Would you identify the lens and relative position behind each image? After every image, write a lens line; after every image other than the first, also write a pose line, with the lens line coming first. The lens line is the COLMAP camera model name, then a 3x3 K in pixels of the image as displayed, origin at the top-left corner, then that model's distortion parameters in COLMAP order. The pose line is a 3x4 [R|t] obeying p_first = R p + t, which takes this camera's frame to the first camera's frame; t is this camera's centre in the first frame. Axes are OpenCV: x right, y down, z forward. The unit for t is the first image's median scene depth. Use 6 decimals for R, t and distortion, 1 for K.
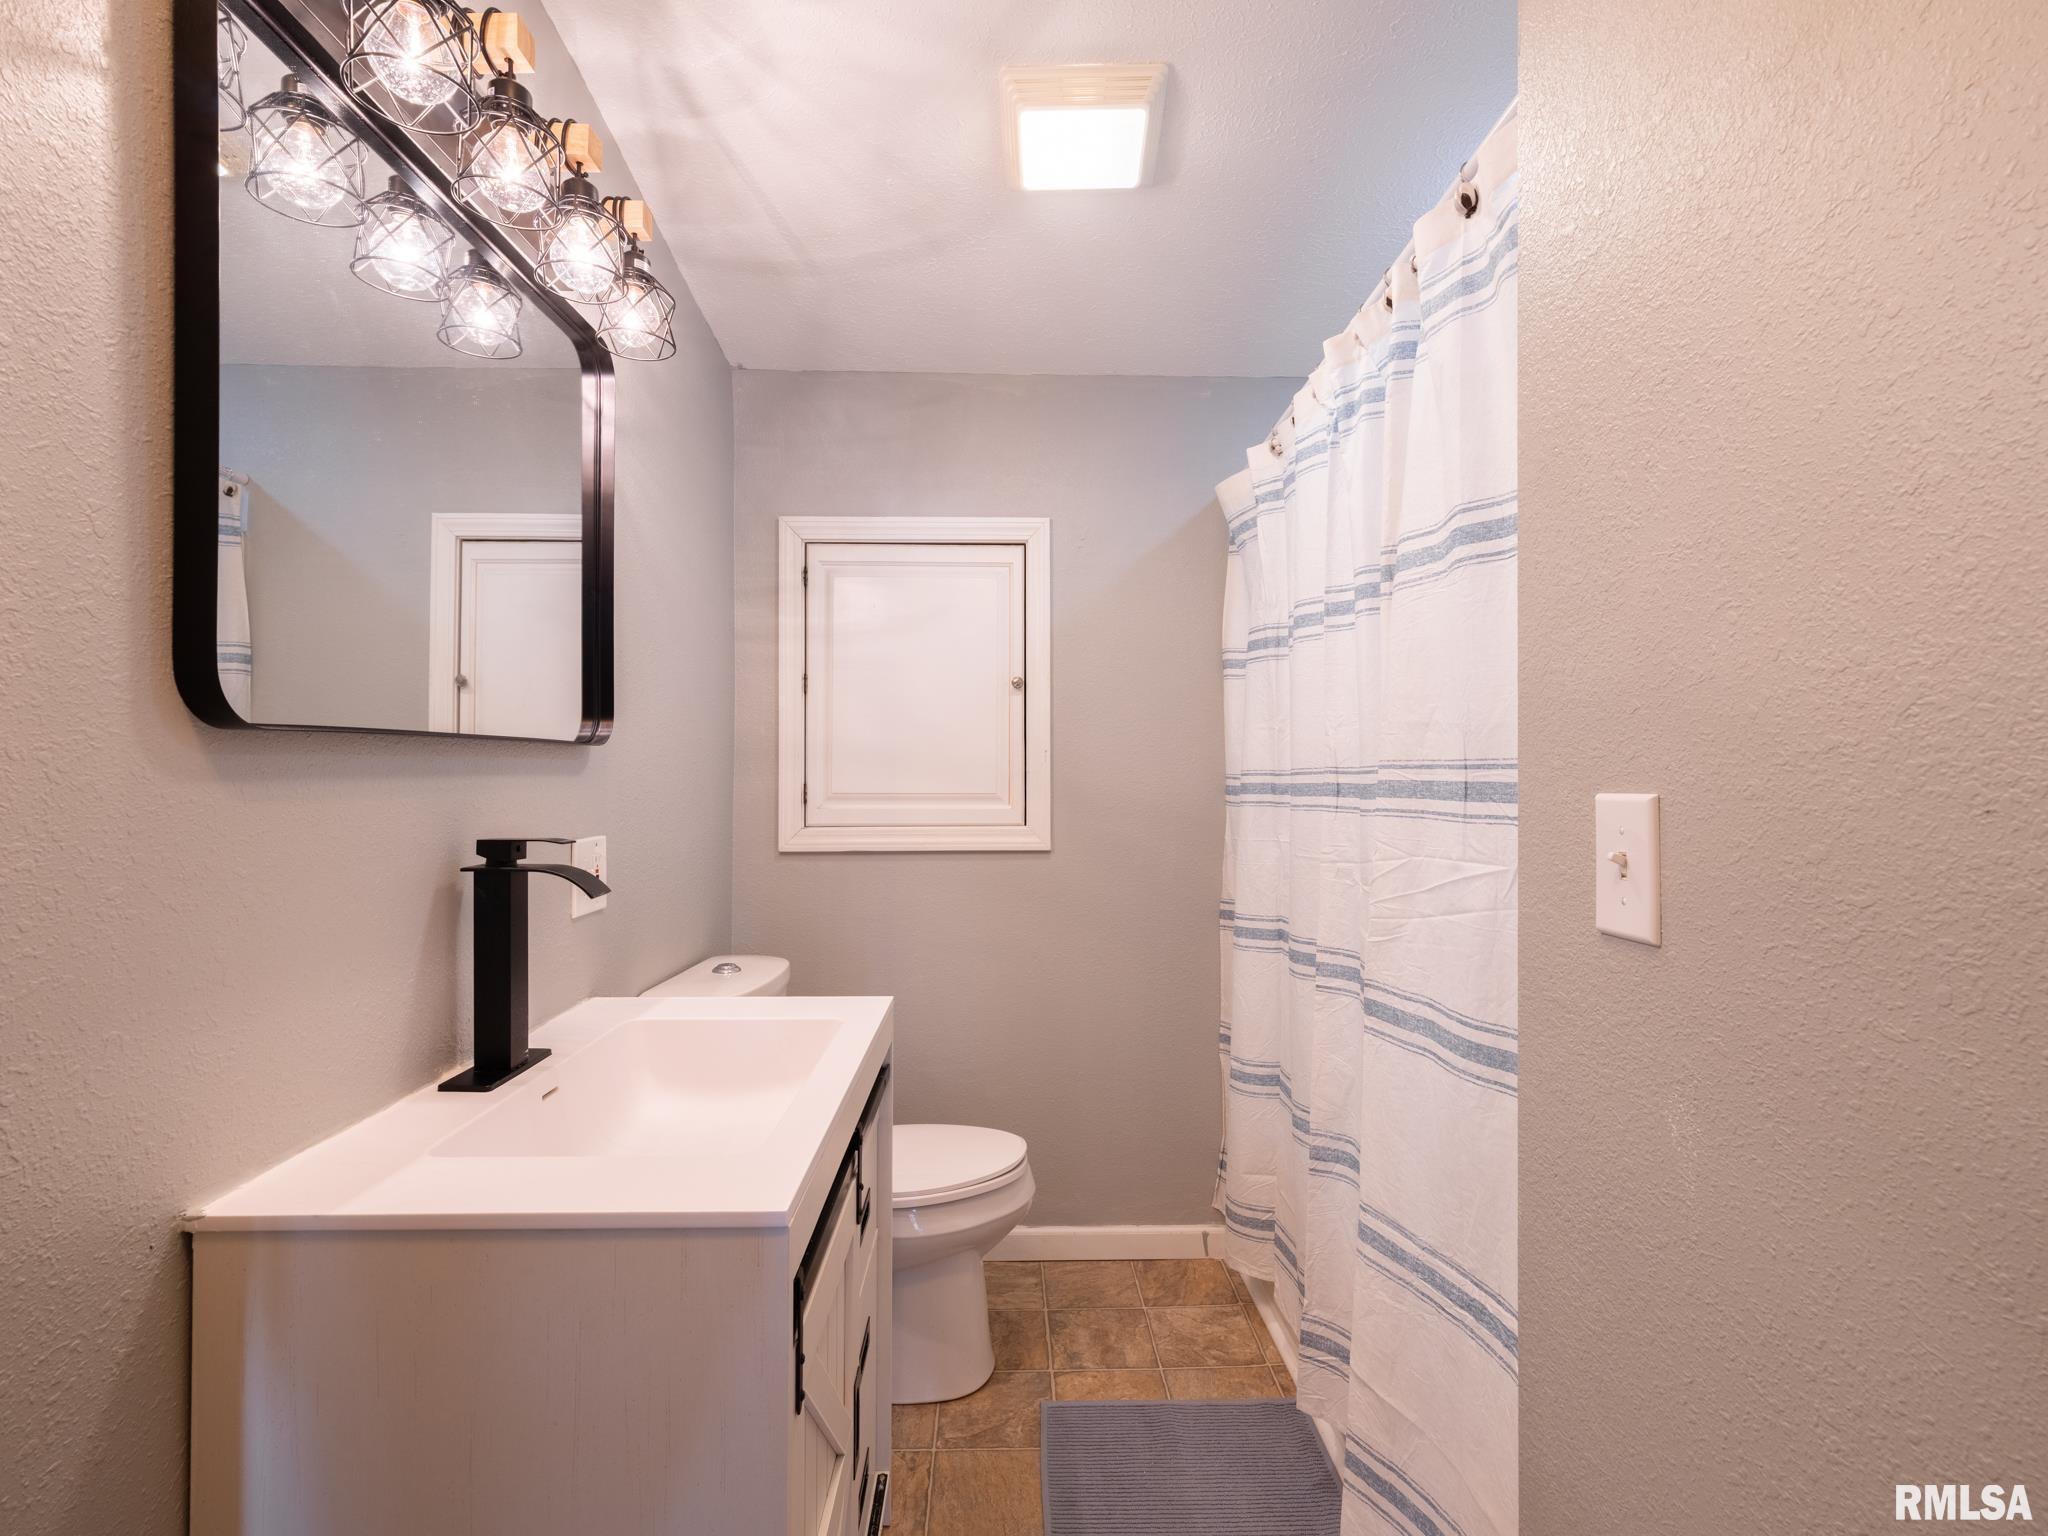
lens RADIAL K [[947.9, 0, 1028.4], [0, 947.9, 770.3], [0, 0, 1]] dist [-0.001577, 0.000985]
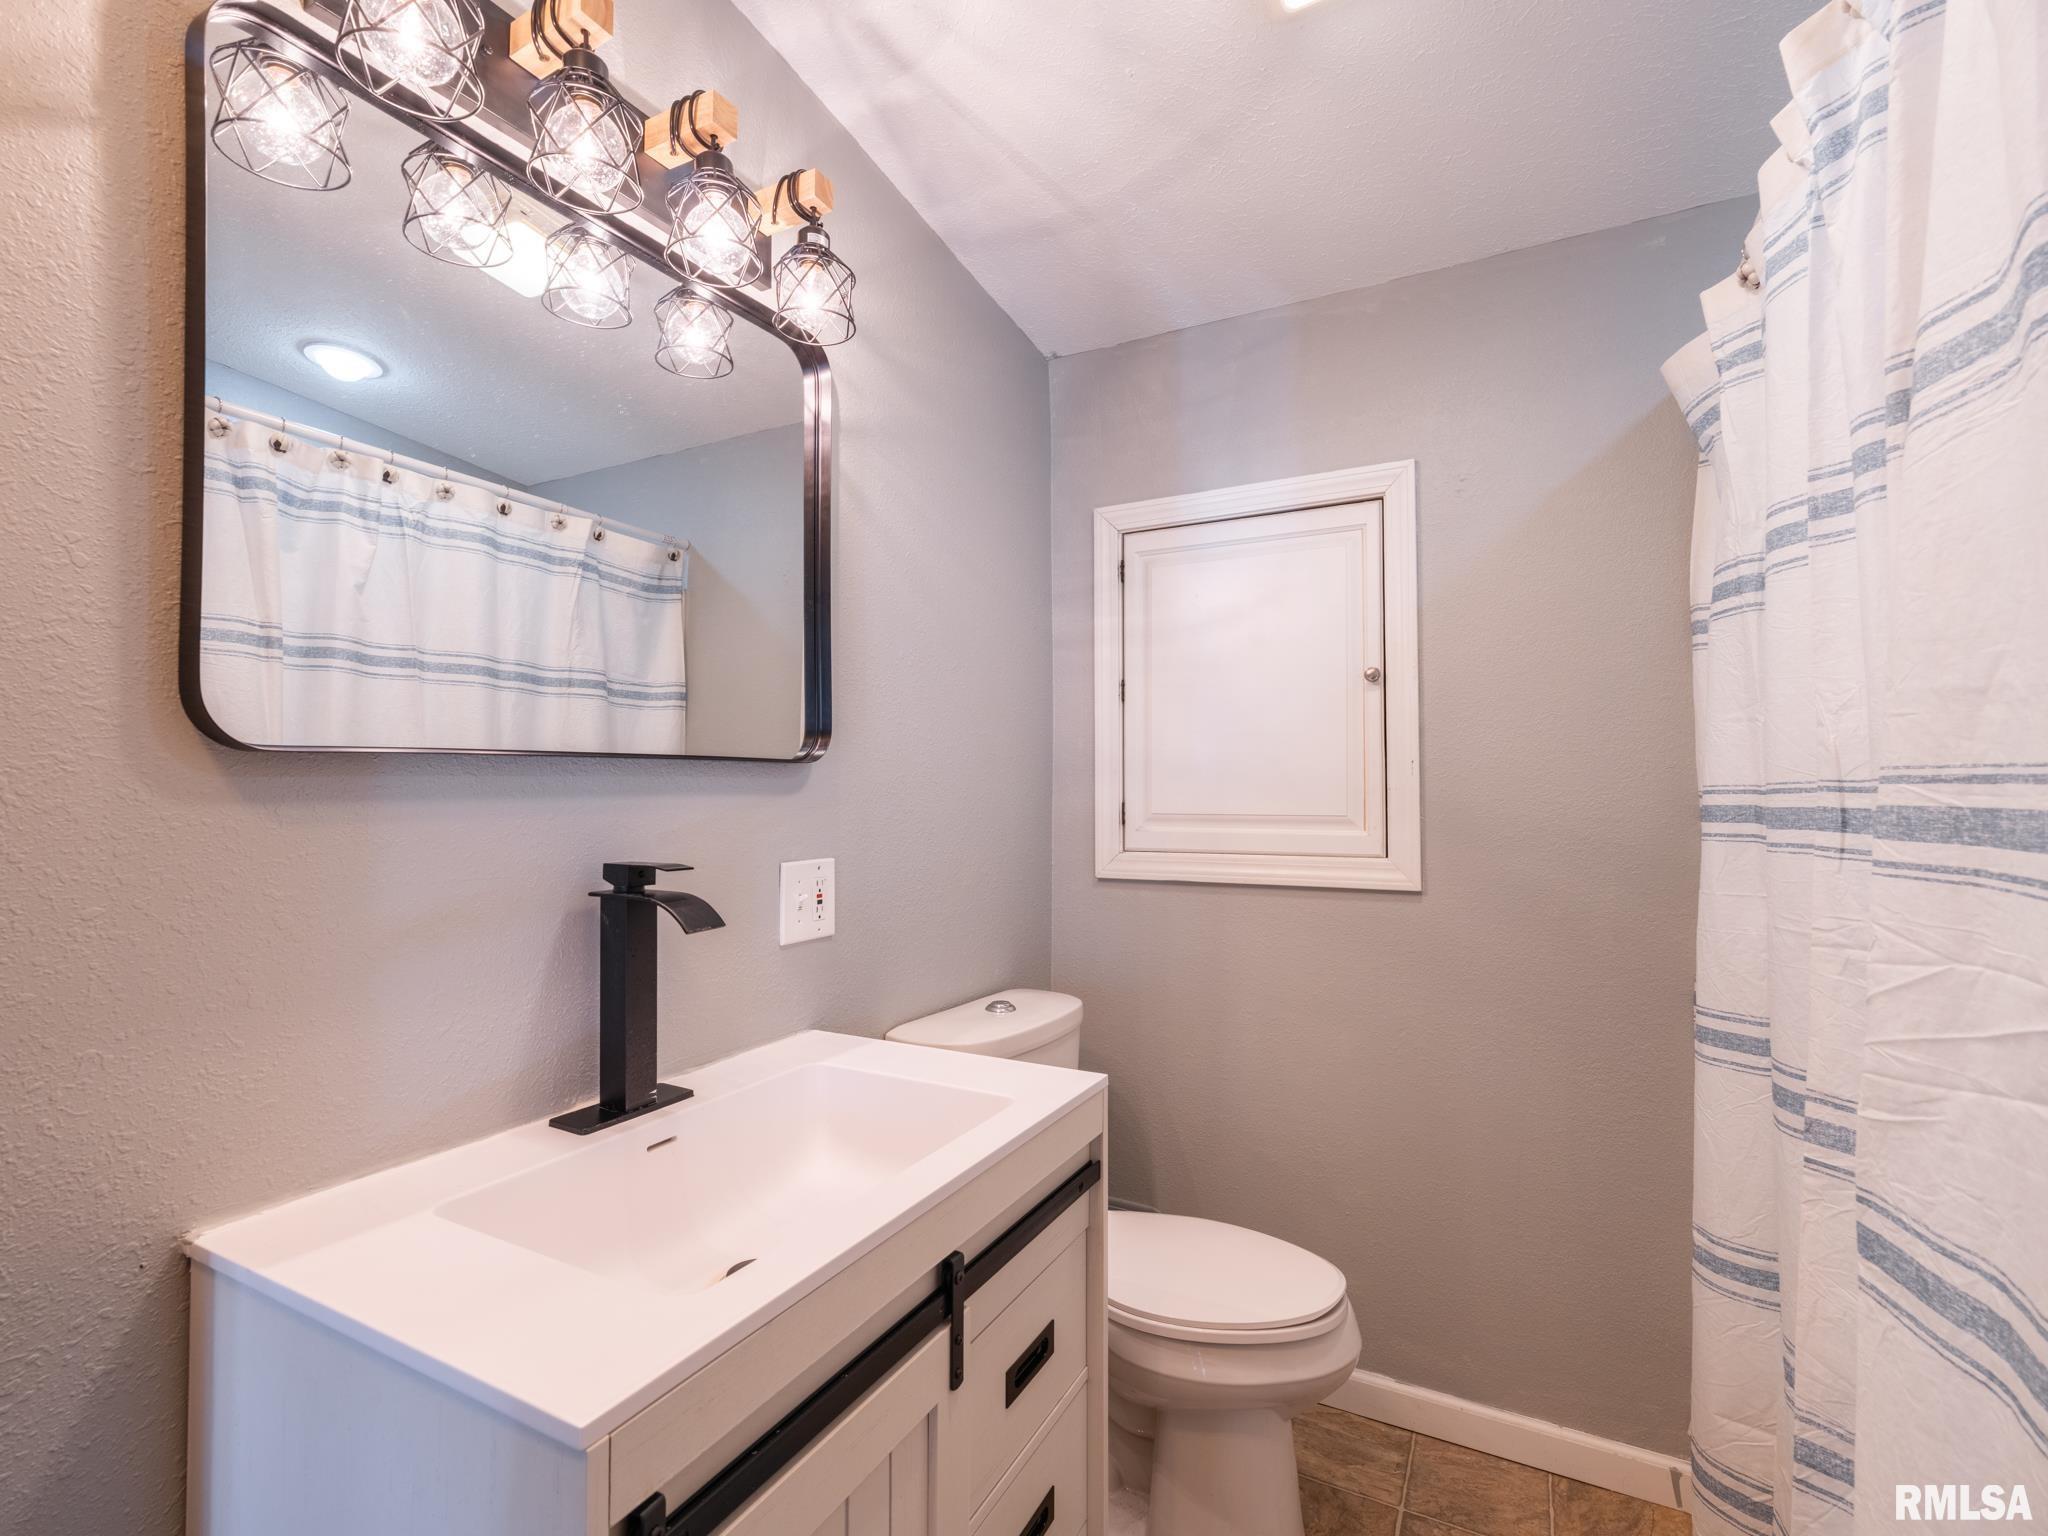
lens RADIAL K [[947.9, 0, 1016.9], [0, 947.9, 769.8], [0, 0, 1]] dist [-0.001577, 0.000985]
pose [[0.869958, -0.012783, -0.492959, 0.175438], [0.004155, 0.999818, -0.018593, -0.001035], [0.493108, 0.014127, 0.869854, 0.259864]]
